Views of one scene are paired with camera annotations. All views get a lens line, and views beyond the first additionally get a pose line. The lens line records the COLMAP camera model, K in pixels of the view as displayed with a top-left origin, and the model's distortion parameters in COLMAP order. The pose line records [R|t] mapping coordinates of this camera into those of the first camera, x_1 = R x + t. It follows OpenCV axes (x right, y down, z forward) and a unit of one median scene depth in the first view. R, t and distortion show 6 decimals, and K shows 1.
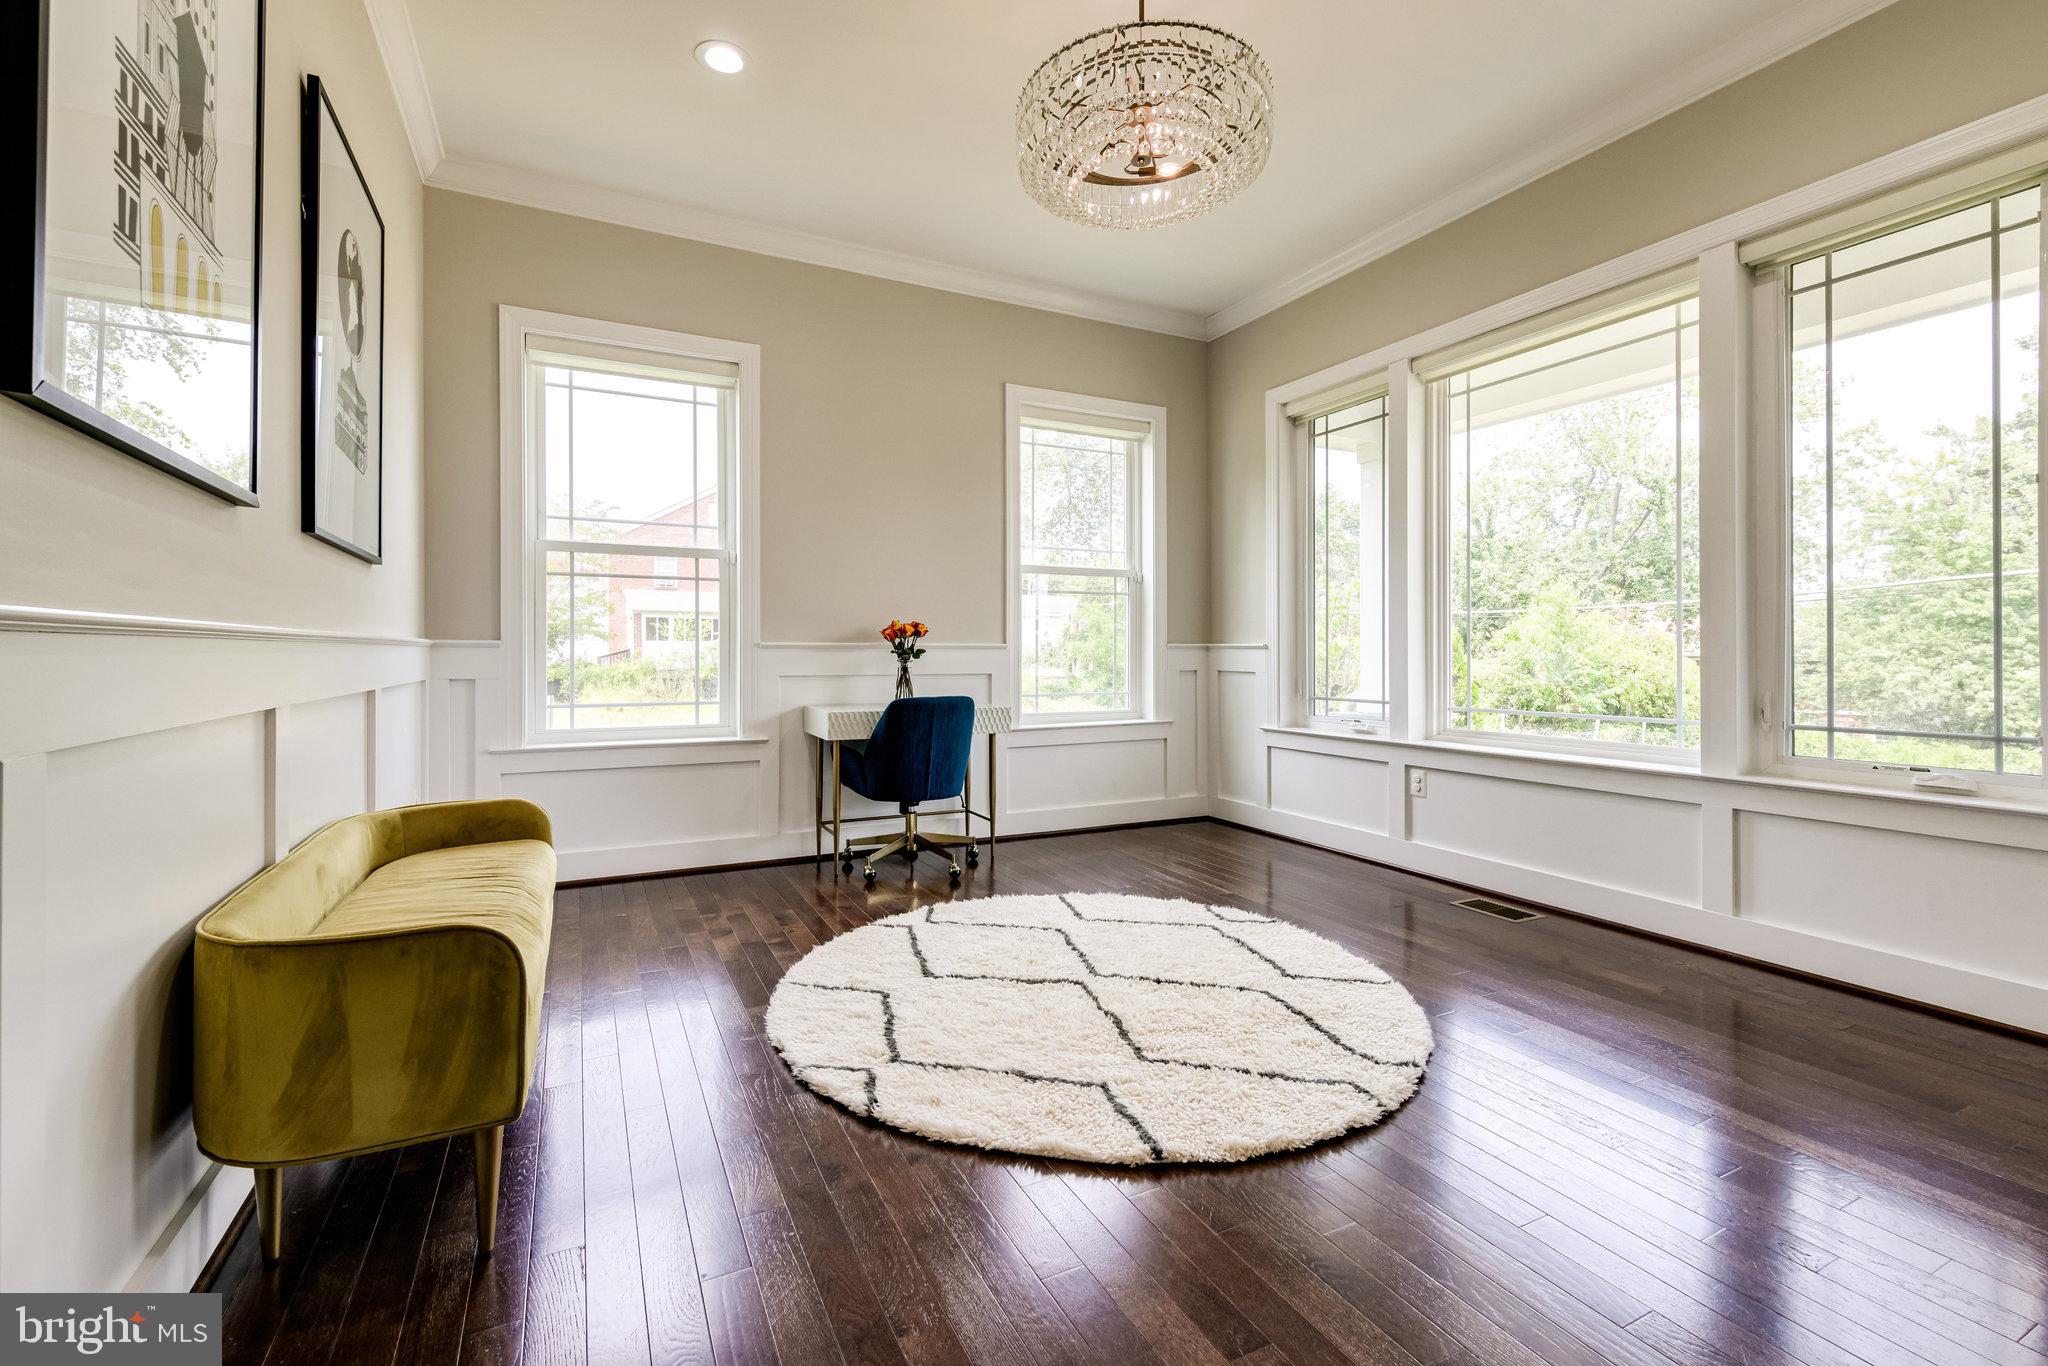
lens RADIAL K [[880.3, 0, 1020.5], [0, 880.3, 654.2], [0, 0, 1]] dist [0.005820, 0.000172]
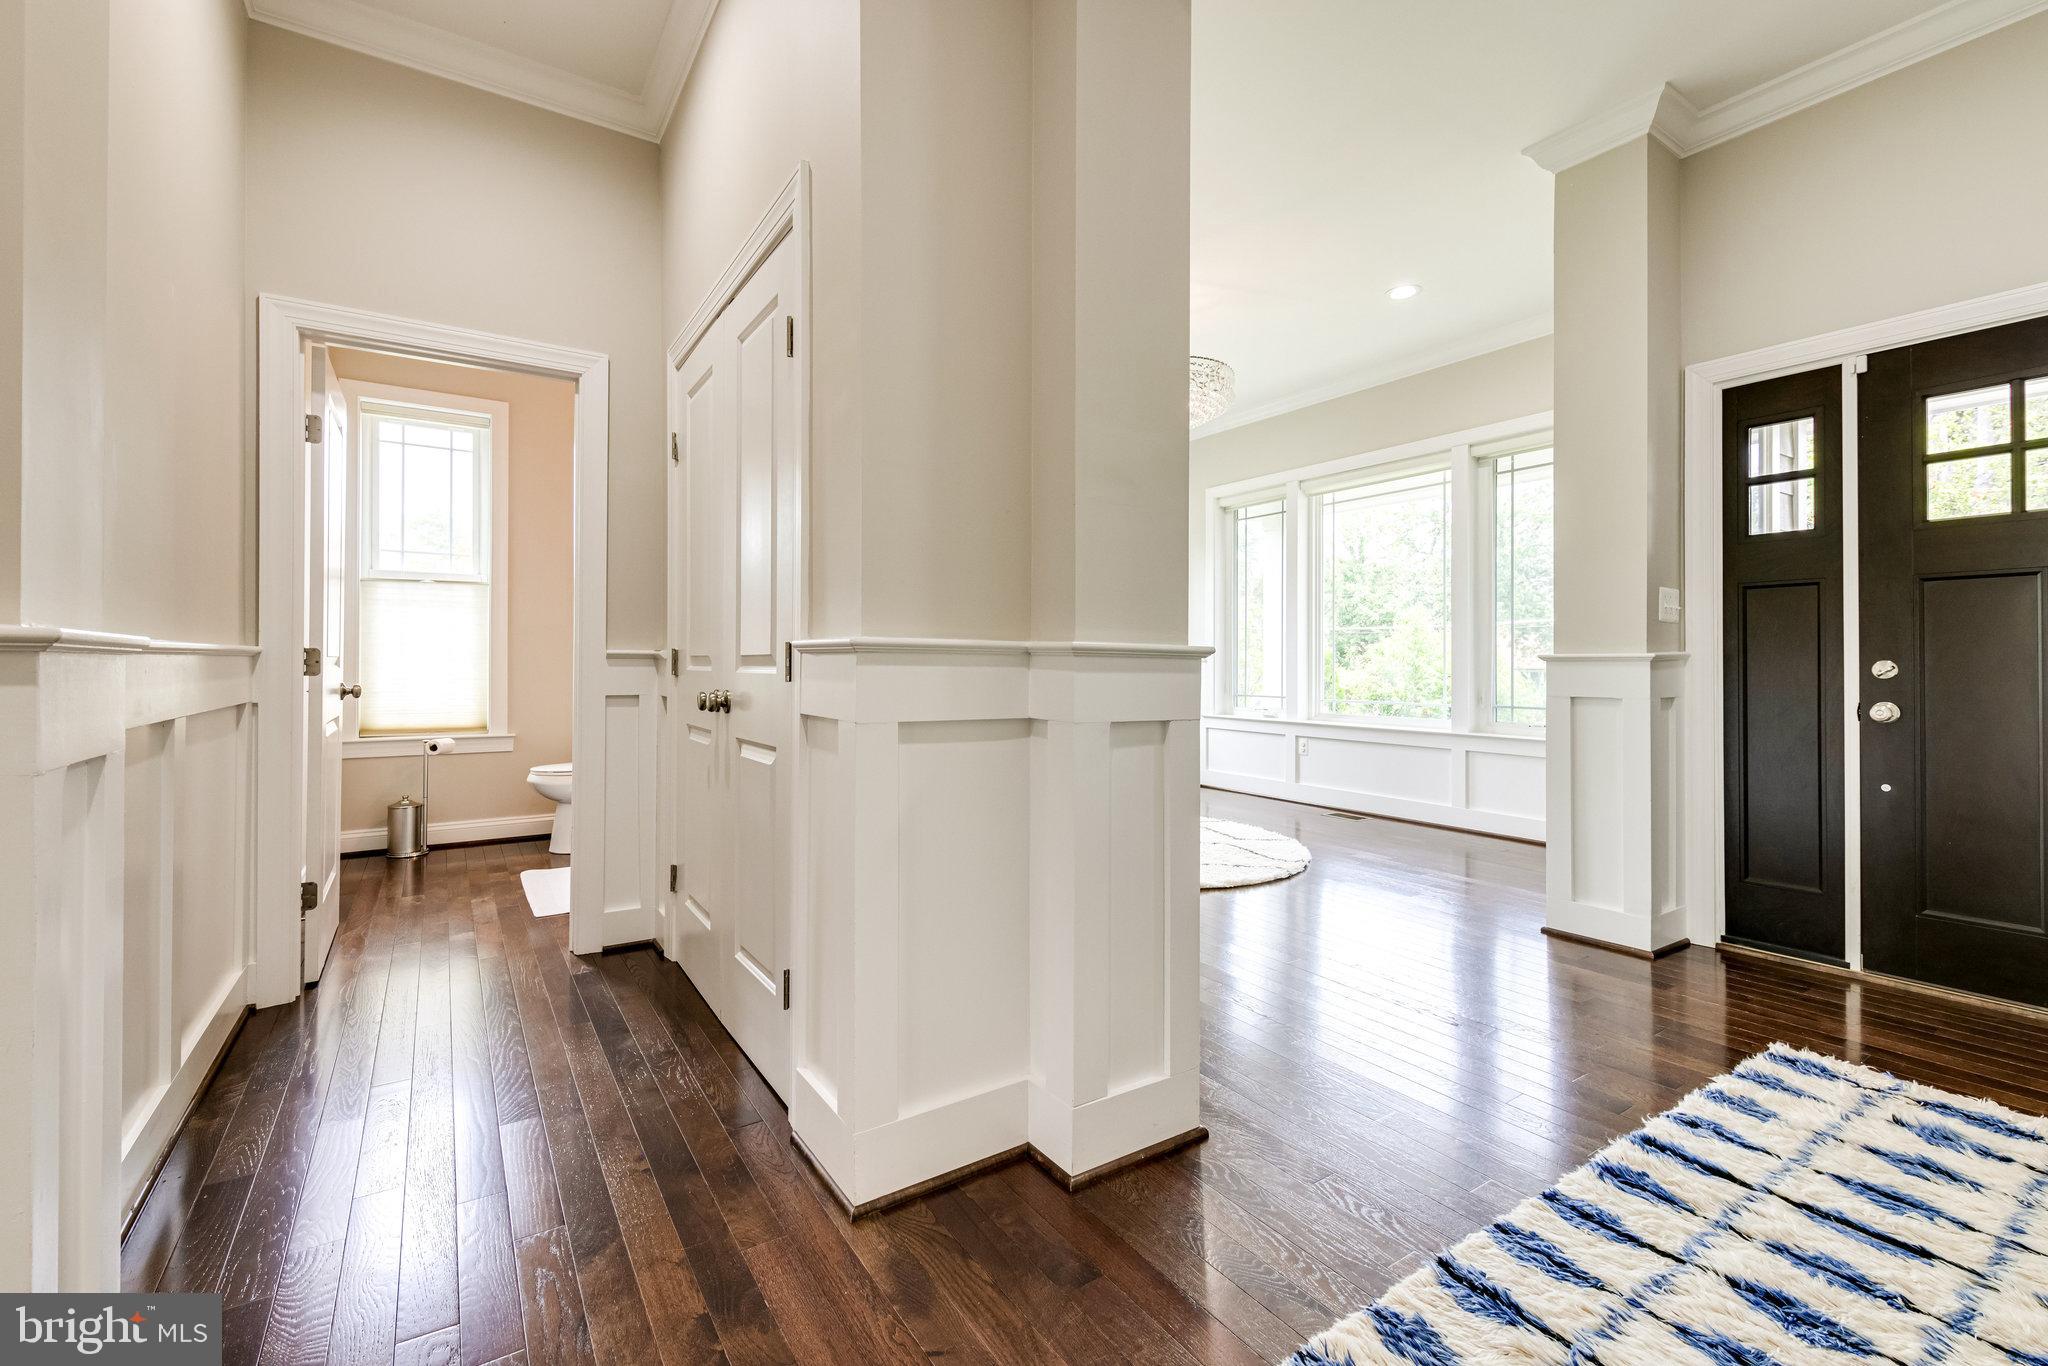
lens RADIAL K [[880.3, 0, 1026.5], [0, 880.3, 665.6], [0, 0, 1]] dist [0.005820, 0.000172]
pose [[0.992468, 0.004494, 0.122418, -0.222058], [-0.004705, 0.999988, 0.001436, -0.001174], [-0.122410, -0.002001, 0.992478, -0.478435]]
